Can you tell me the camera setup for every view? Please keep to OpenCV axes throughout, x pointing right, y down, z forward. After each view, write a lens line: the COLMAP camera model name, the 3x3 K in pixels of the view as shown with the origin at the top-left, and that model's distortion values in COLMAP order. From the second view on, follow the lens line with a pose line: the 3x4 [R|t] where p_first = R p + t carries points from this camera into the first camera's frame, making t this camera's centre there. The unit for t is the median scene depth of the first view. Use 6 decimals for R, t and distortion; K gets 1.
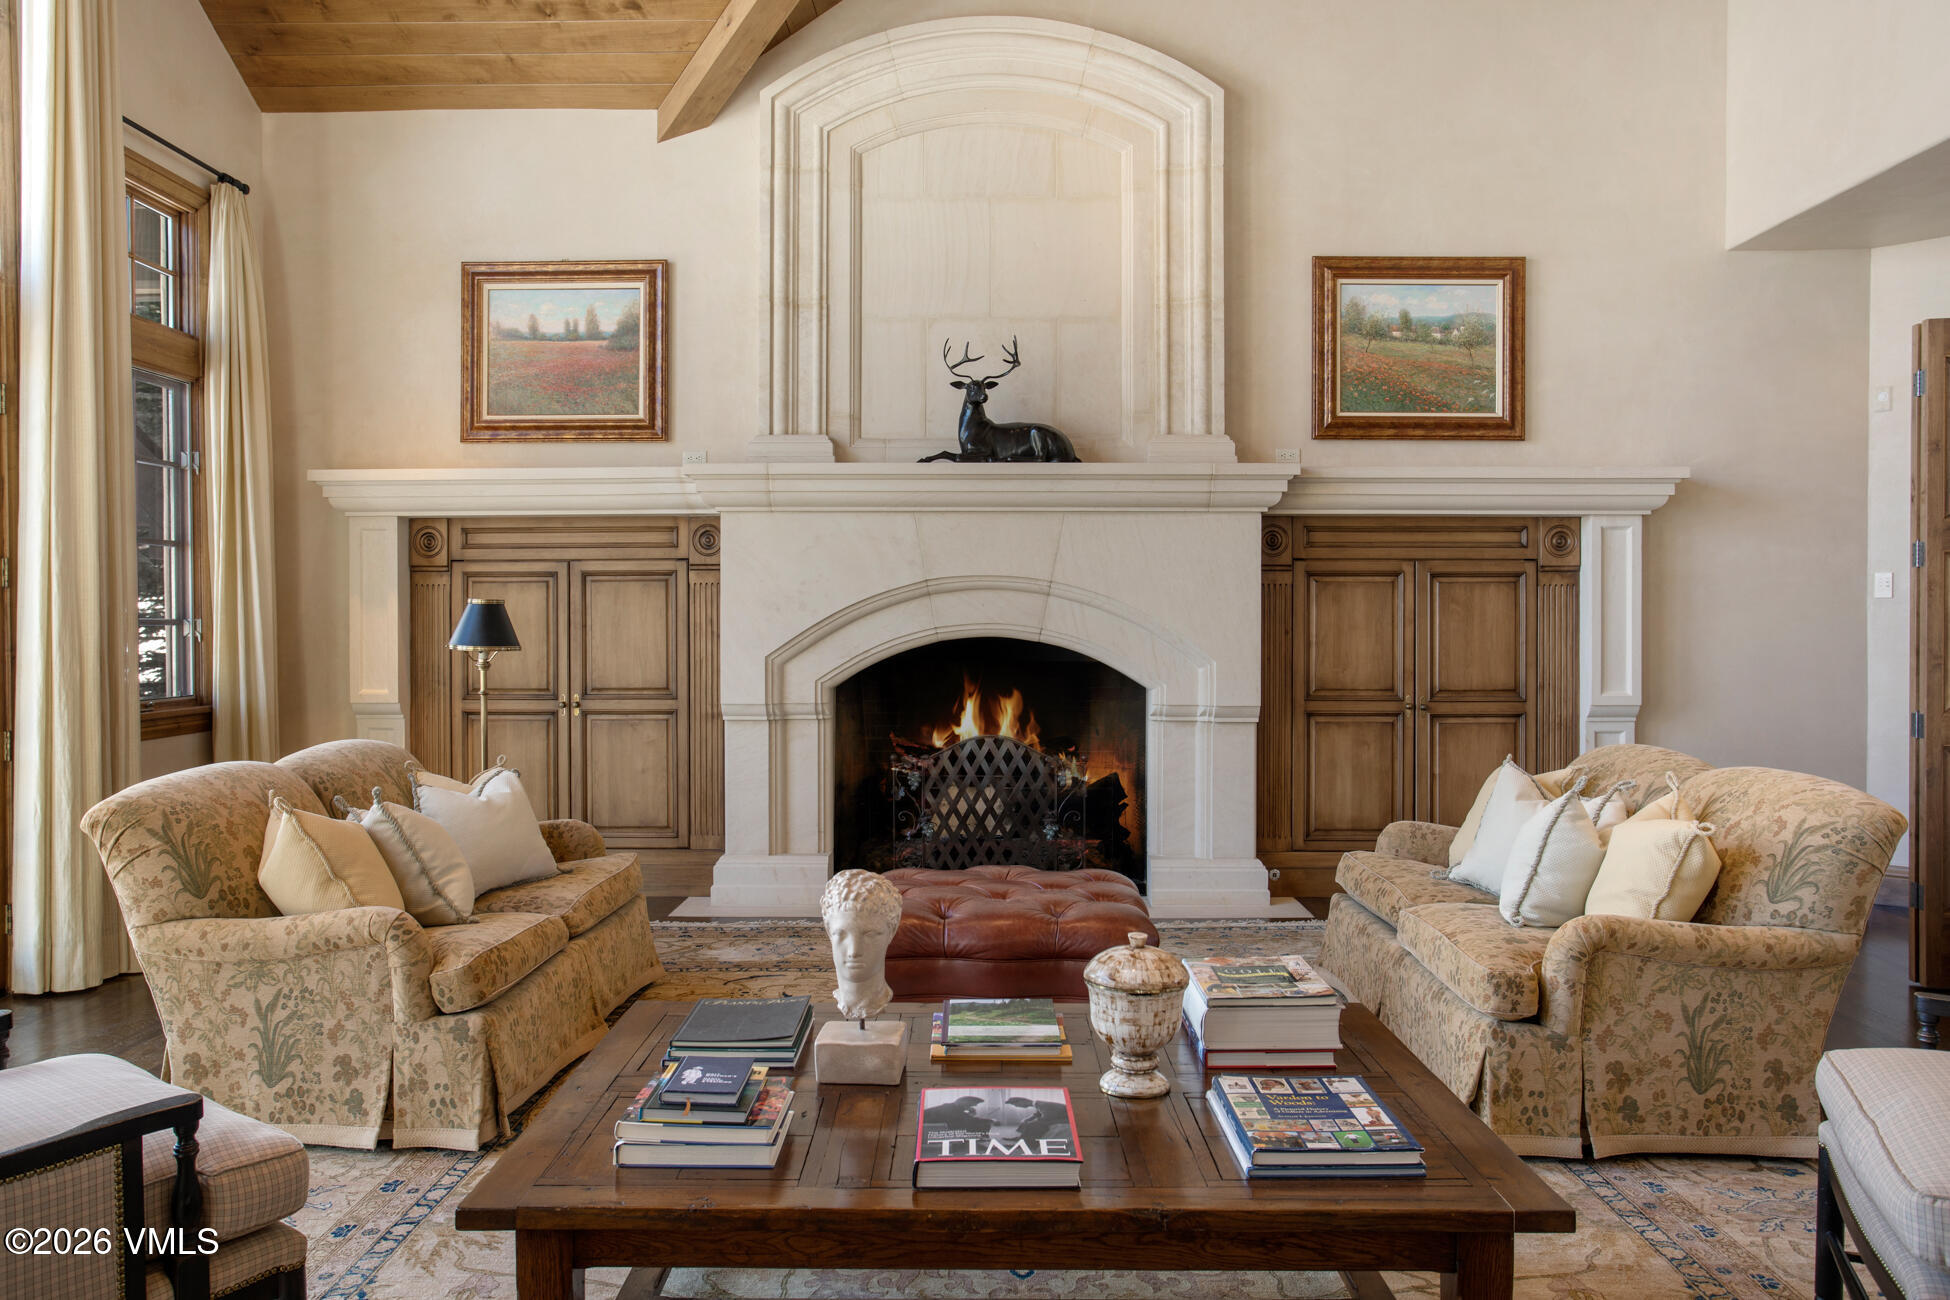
lens RADIAL K [[1473.1, 0, 949.0], [0, 1473.1, 606.8], [0, 0, 1]] dist [-0.033715, 0.027232]
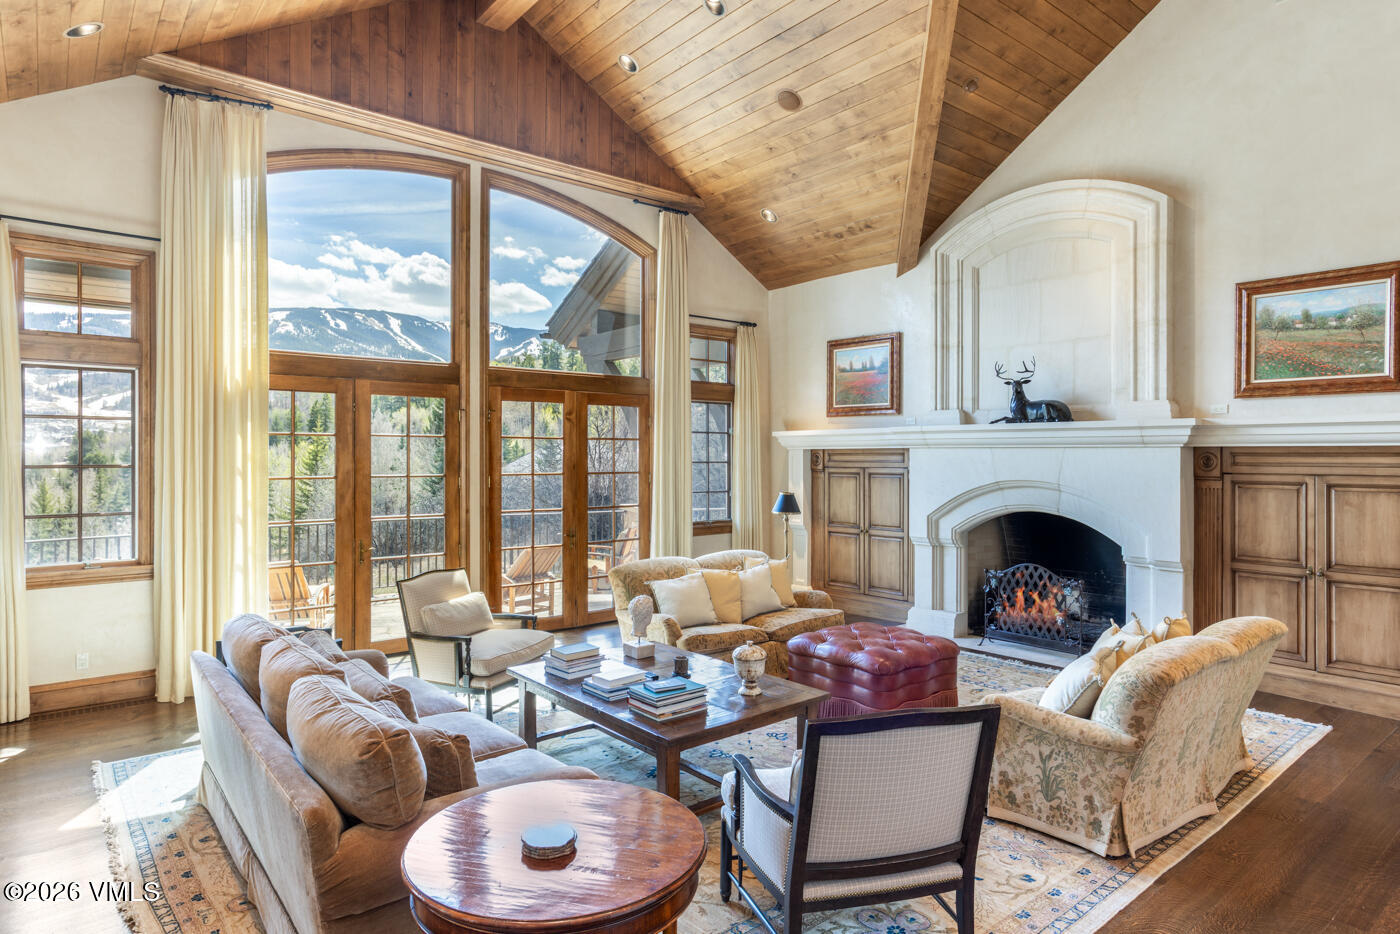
lens RADIAL K [[799.4, 0, 684.3], [0, 799.4, 423.7], [0, 0, 1]] dist [-0.014267, 0.014187]
pose [[0.648396, -0.030315, -0.760700, 0.519782], [0.008188, 0.999427, -0.032849, -0.062639], [0.761259, 0.015071, 0.648272, -0.020917]]
